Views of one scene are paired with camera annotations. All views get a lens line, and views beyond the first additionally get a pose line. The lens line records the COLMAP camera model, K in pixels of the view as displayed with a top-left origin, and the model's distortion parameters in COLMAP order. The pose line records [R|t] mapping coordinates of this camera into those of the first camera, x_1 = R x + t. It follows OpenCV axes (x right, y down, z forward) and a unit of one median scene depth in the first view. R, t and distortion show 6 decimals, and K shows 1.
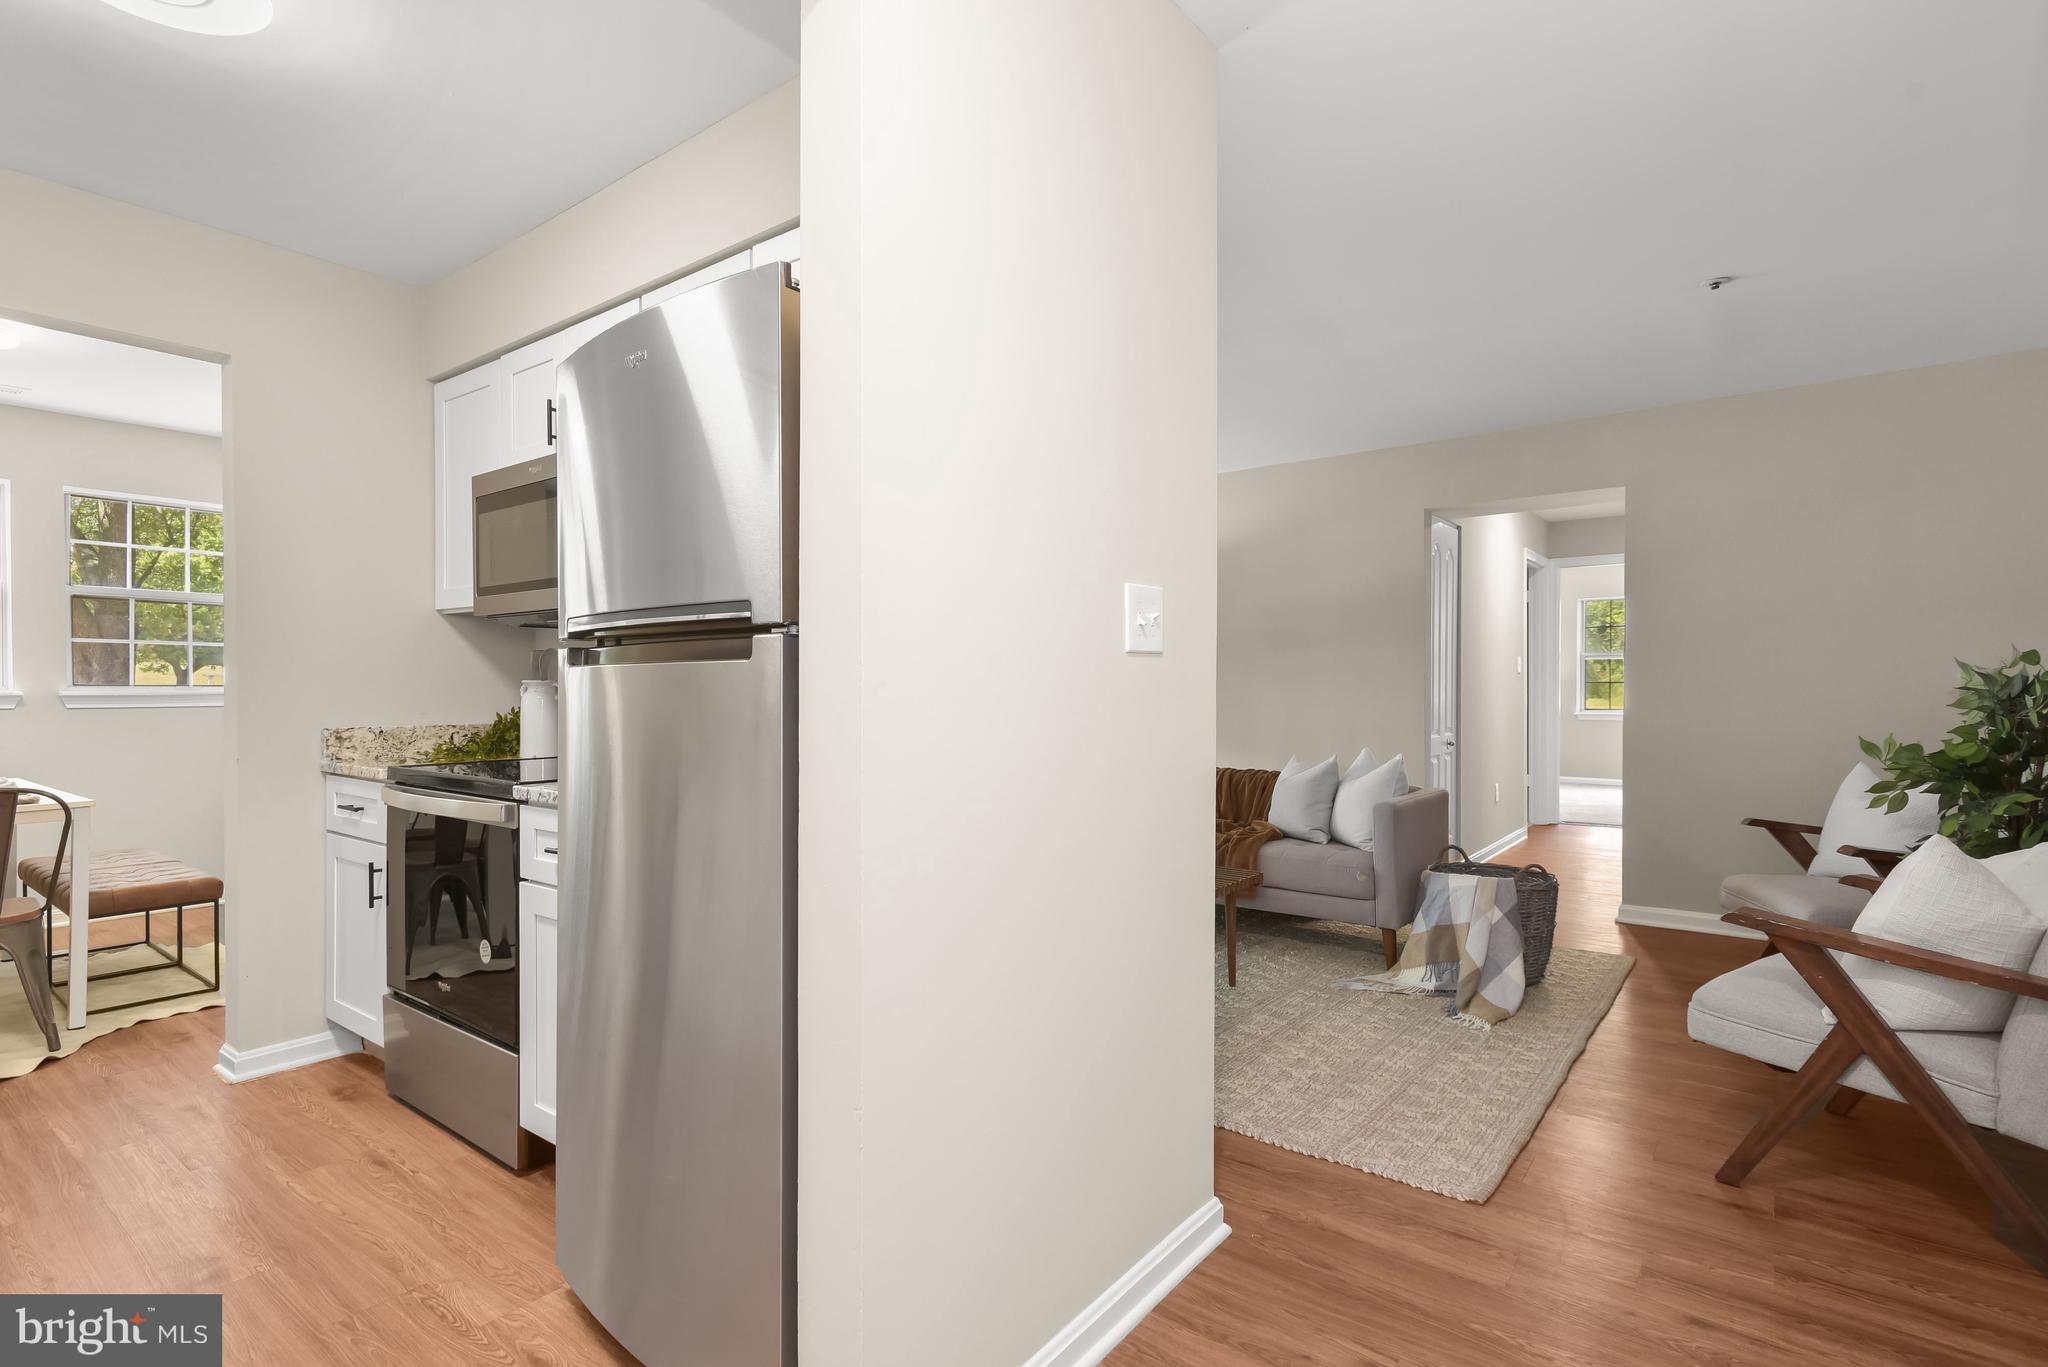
lens RADIAL K [[980.7, 0, 1032.8], [0, 980.7, 688.6], [0, 0, 1]] dist [0.002448, -0.000182]
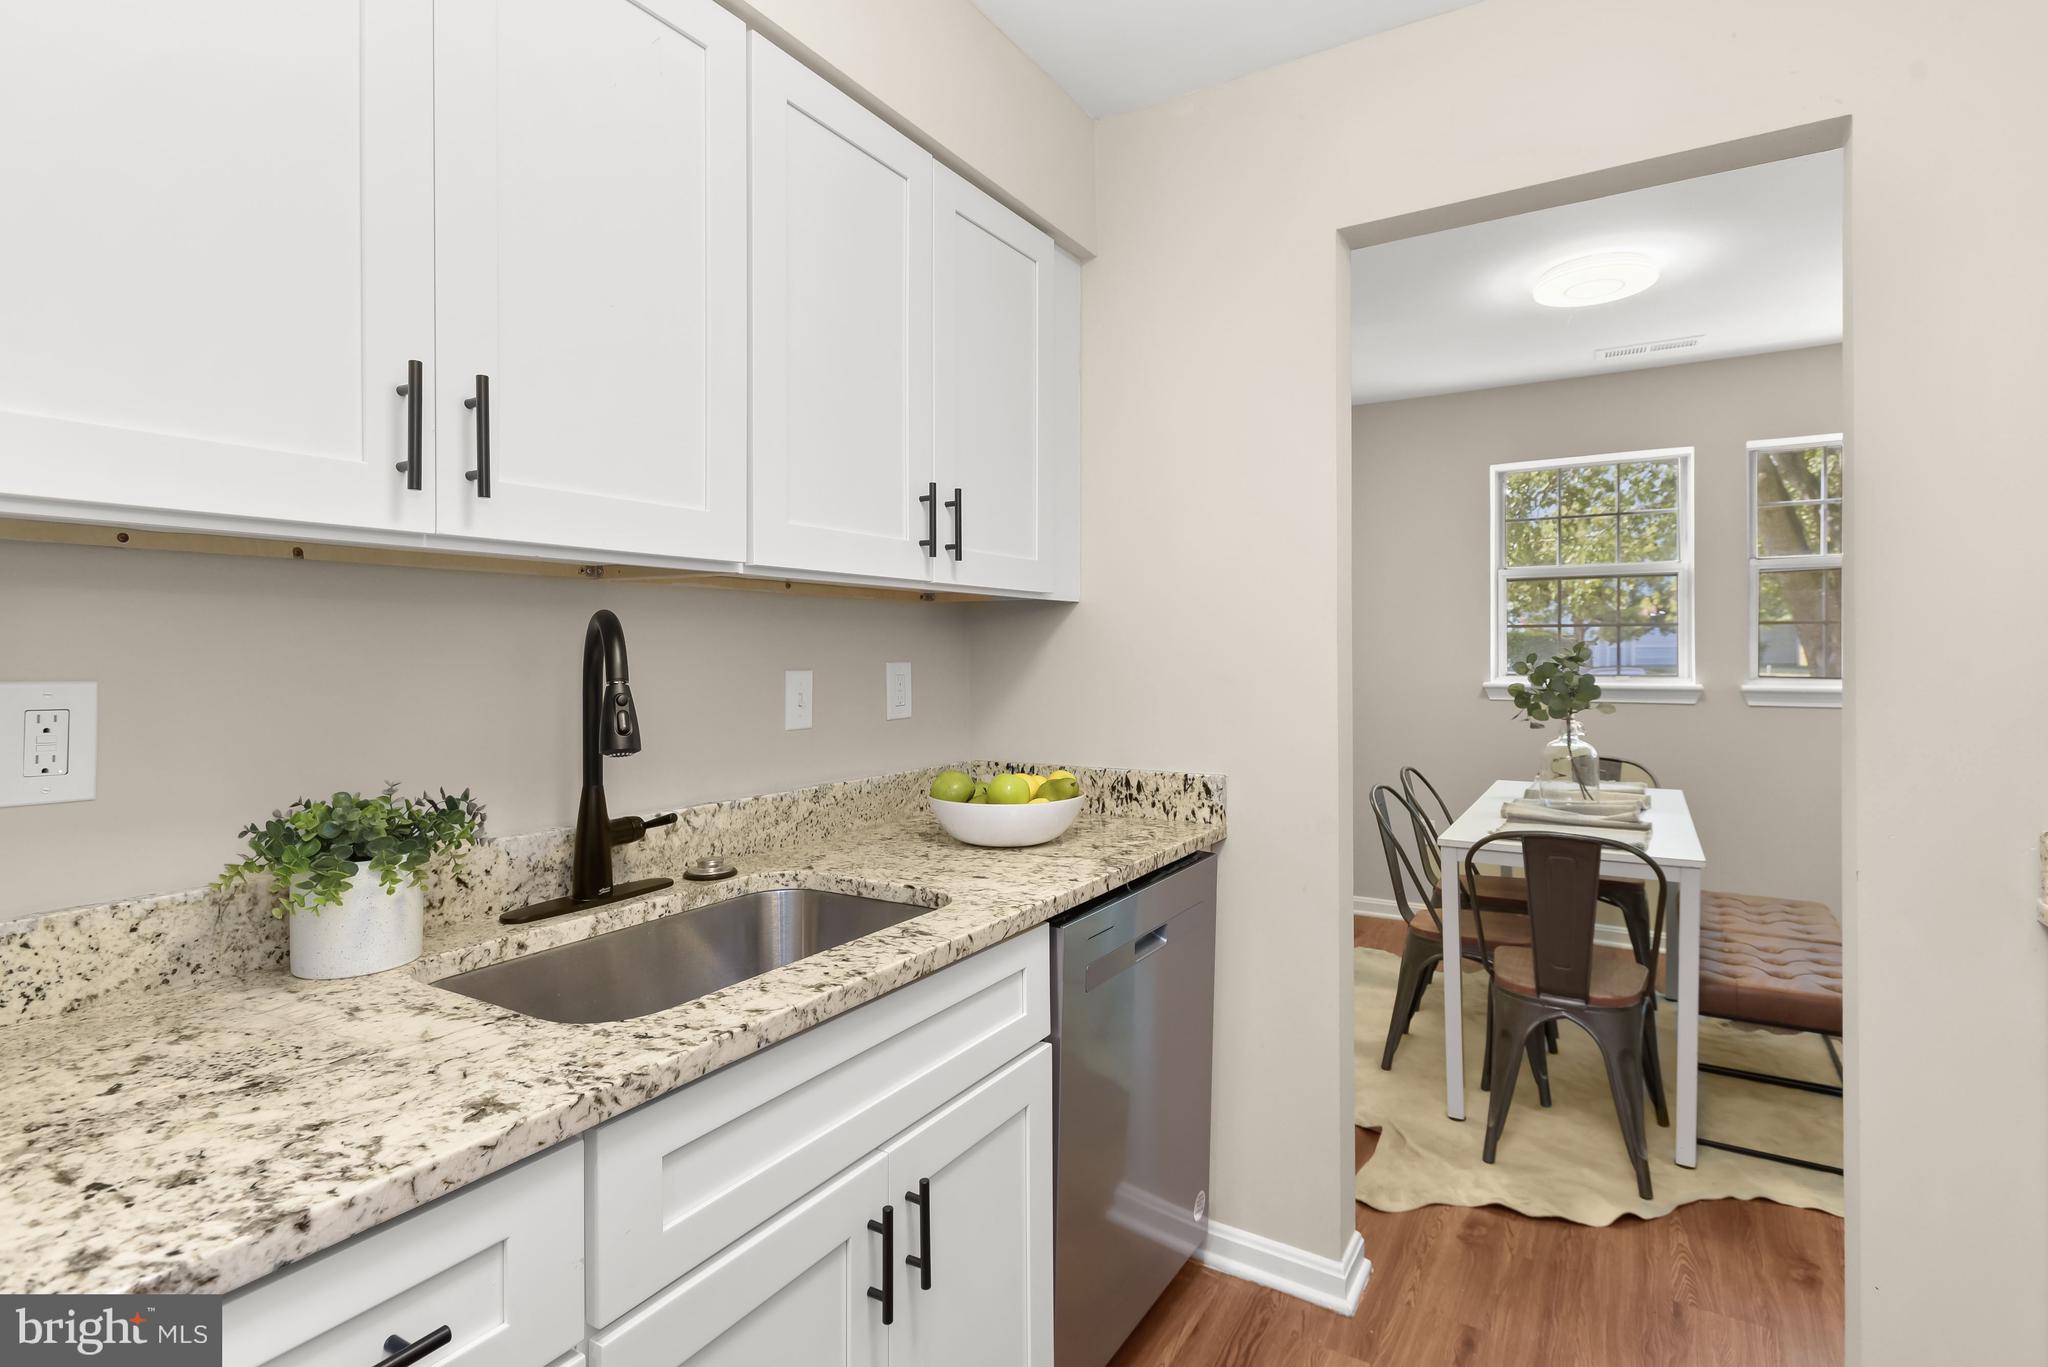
lens RADIAL K [[1013.6, 0, 1012.8], [0, 1013.6, 650.1], [0, 0, 1]] dist [0.003806, 0.001194]
pose [[0.098797, 0.000767, -0.995107, -0.277654], [0.001429, 0.999999, 0.000913, -0.044187], [0.995107, -0.001512, 0.098796, 0.444991]]
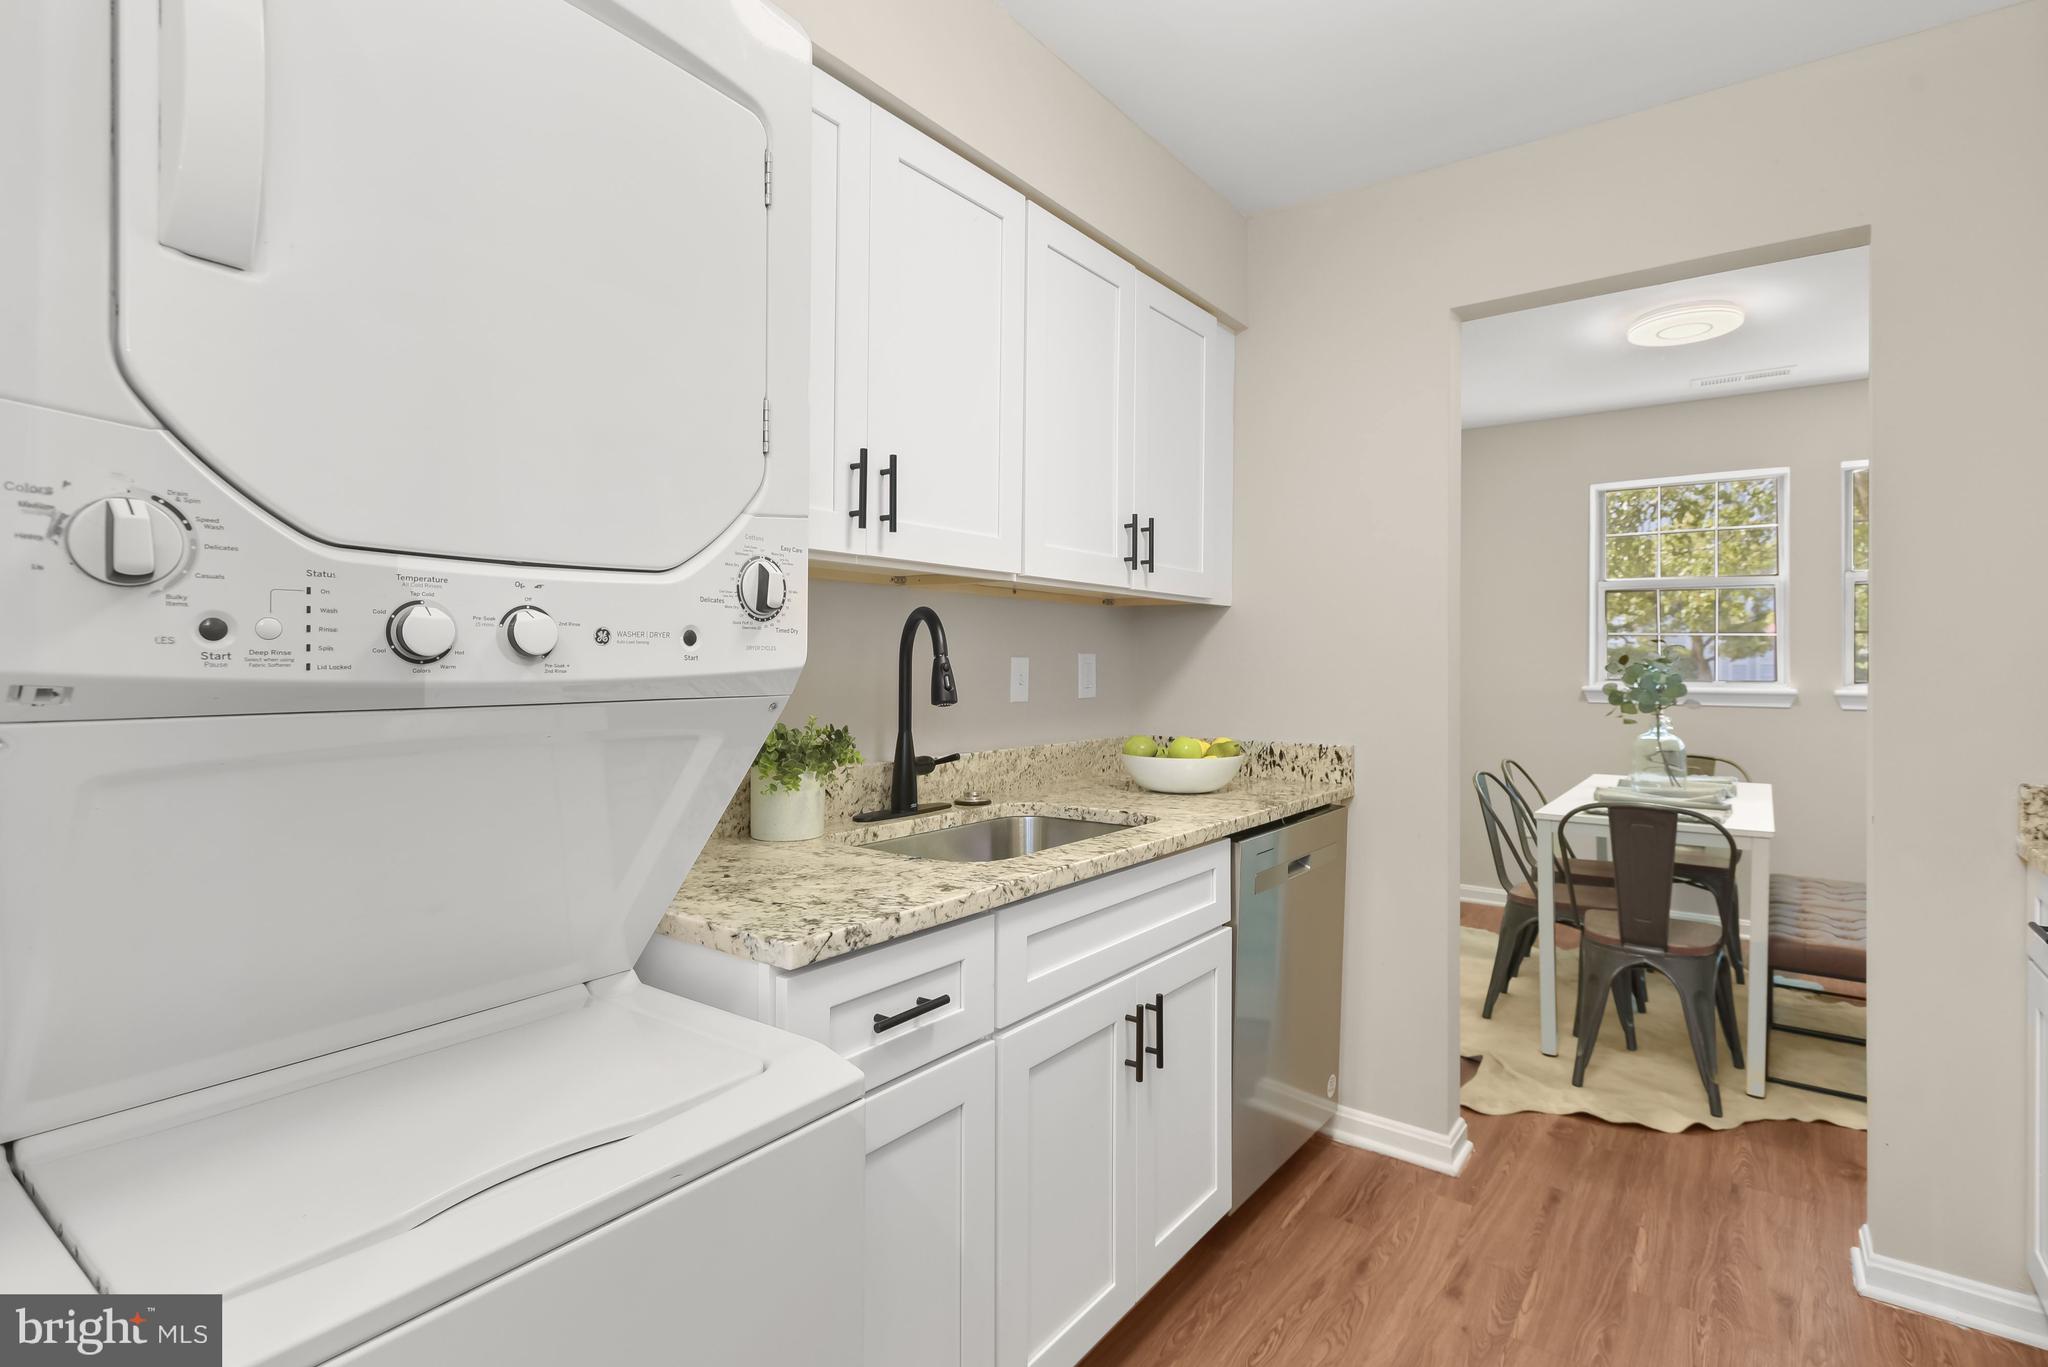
lens RADIAL K [[1007.7, 0, 1009.9], [0, 1007.7, 659.7], [0, 0, 1]] dist [0.007826, -0.000341]
pose [[0.009501, -0.001518, -0.999954, -0.105590], [-0.006957, 0.999975, -0.001584, -0.027887], [0.999931, 0.006972, 0.009490, 0.360607]]
